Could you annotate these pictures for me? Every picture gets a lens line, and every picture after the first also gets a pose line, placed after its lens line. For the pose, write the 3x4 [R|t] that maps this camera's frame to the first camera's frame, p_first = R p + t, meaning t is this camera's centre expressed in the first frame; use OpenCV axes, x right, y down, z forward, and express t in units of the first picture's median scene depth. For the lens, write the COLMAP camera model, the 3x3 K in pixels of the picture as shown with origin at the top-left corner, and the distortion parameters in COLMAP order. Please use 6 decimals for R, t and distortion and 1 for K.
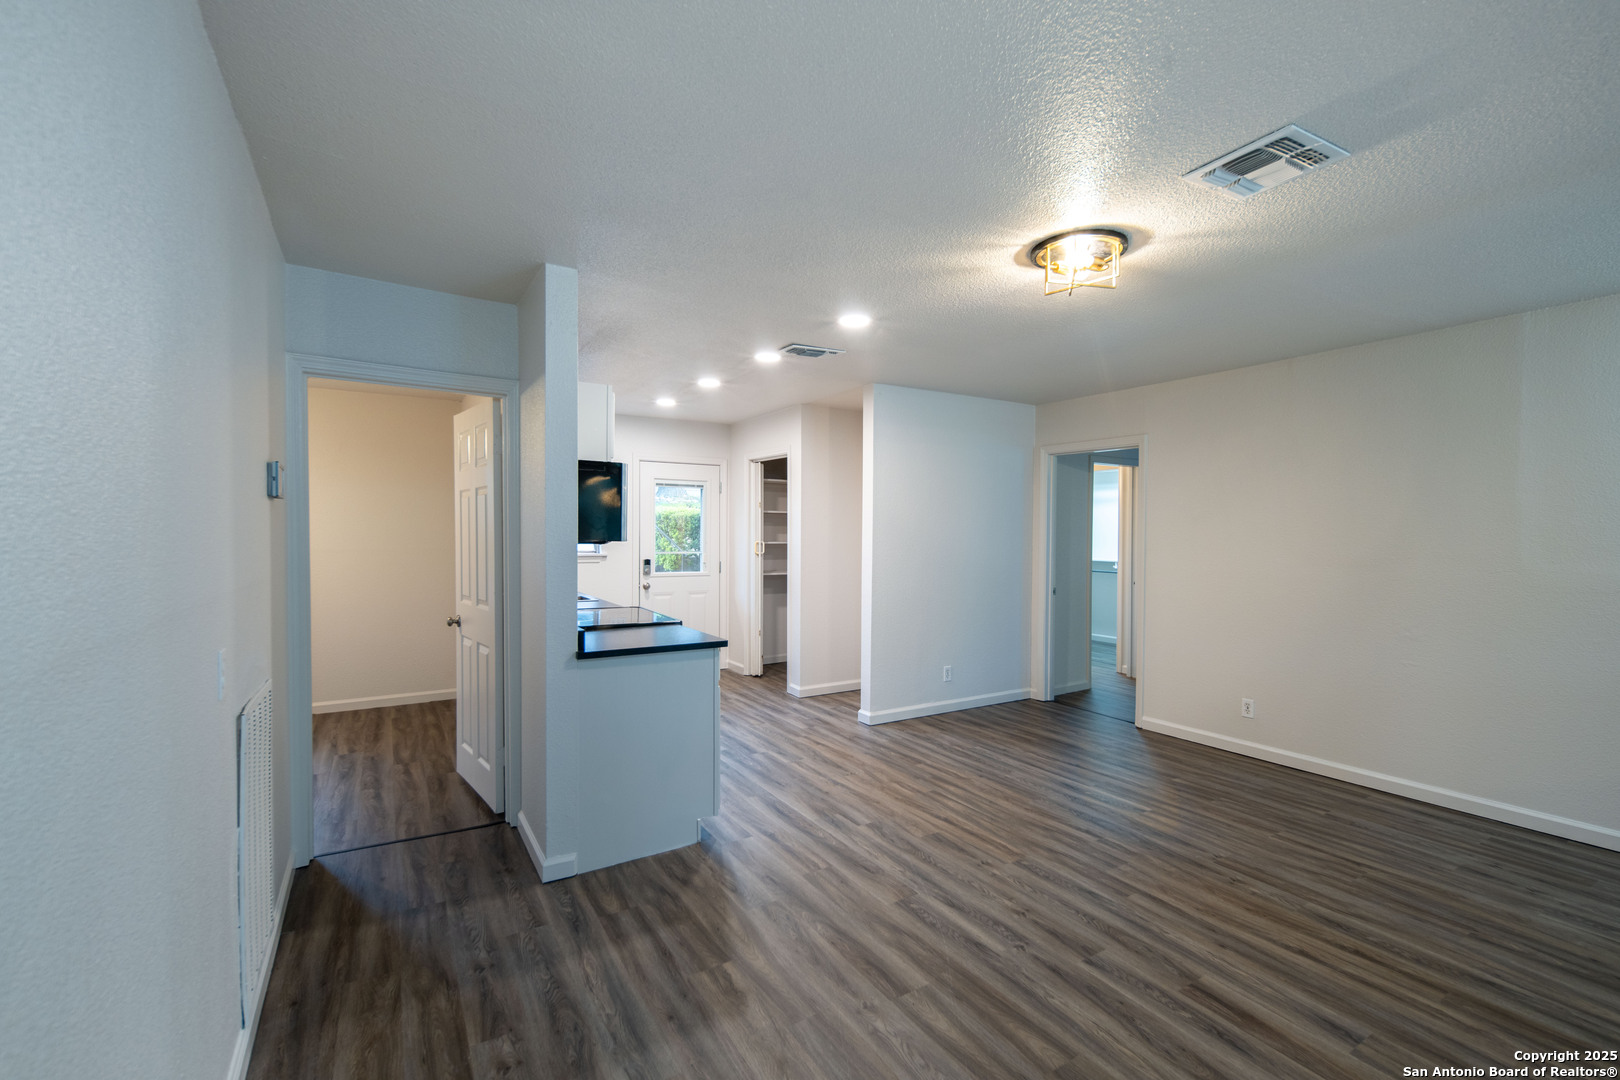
lens RADIAL K [[702.3, 0, 810.0], [0, 702.3, 541.8], [0, 0, 1]] dist [-0.003541, -0.000353]
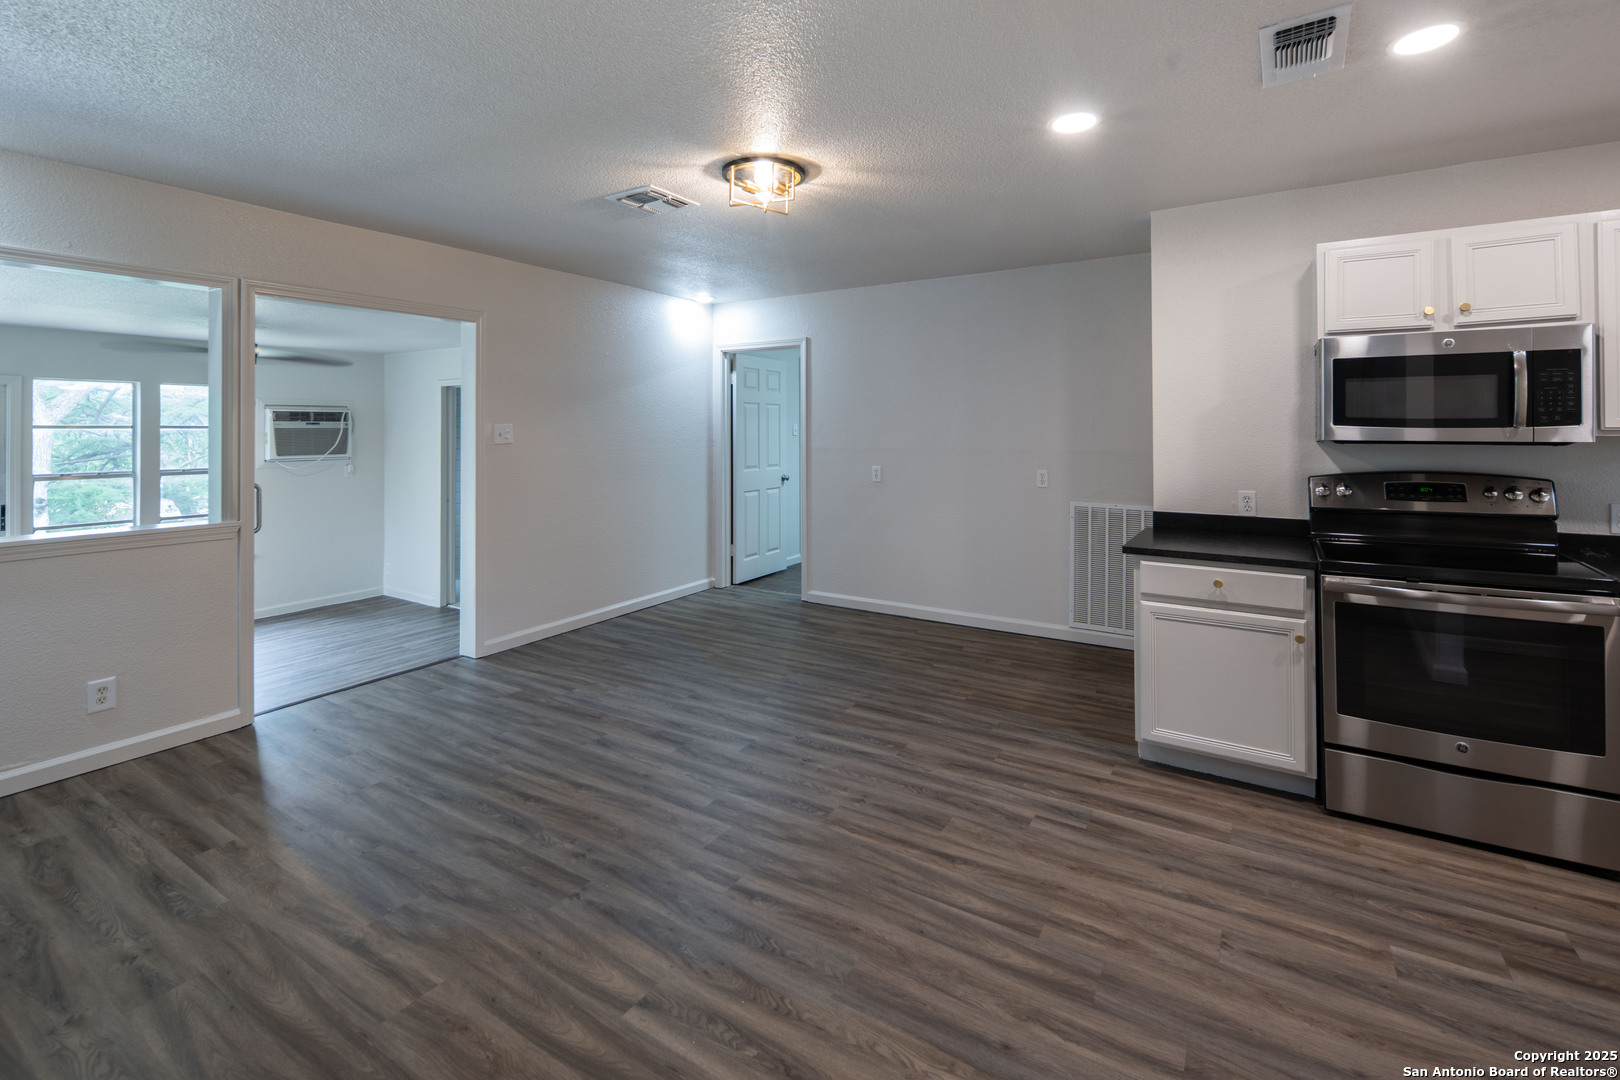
lens RADIAL K [[702.3, 0, 812.3], [0, 702.3, 542.8], [0, 0, 1]] dist [-0.003541, -0.000353]
pose [[-0.896367, 0.074070, -0.437082, 0.620851], [-0.003980, 0.984559, 0.175010, -0.014897], [0.443296, 0.158612, -0.882231, 1.585566]]
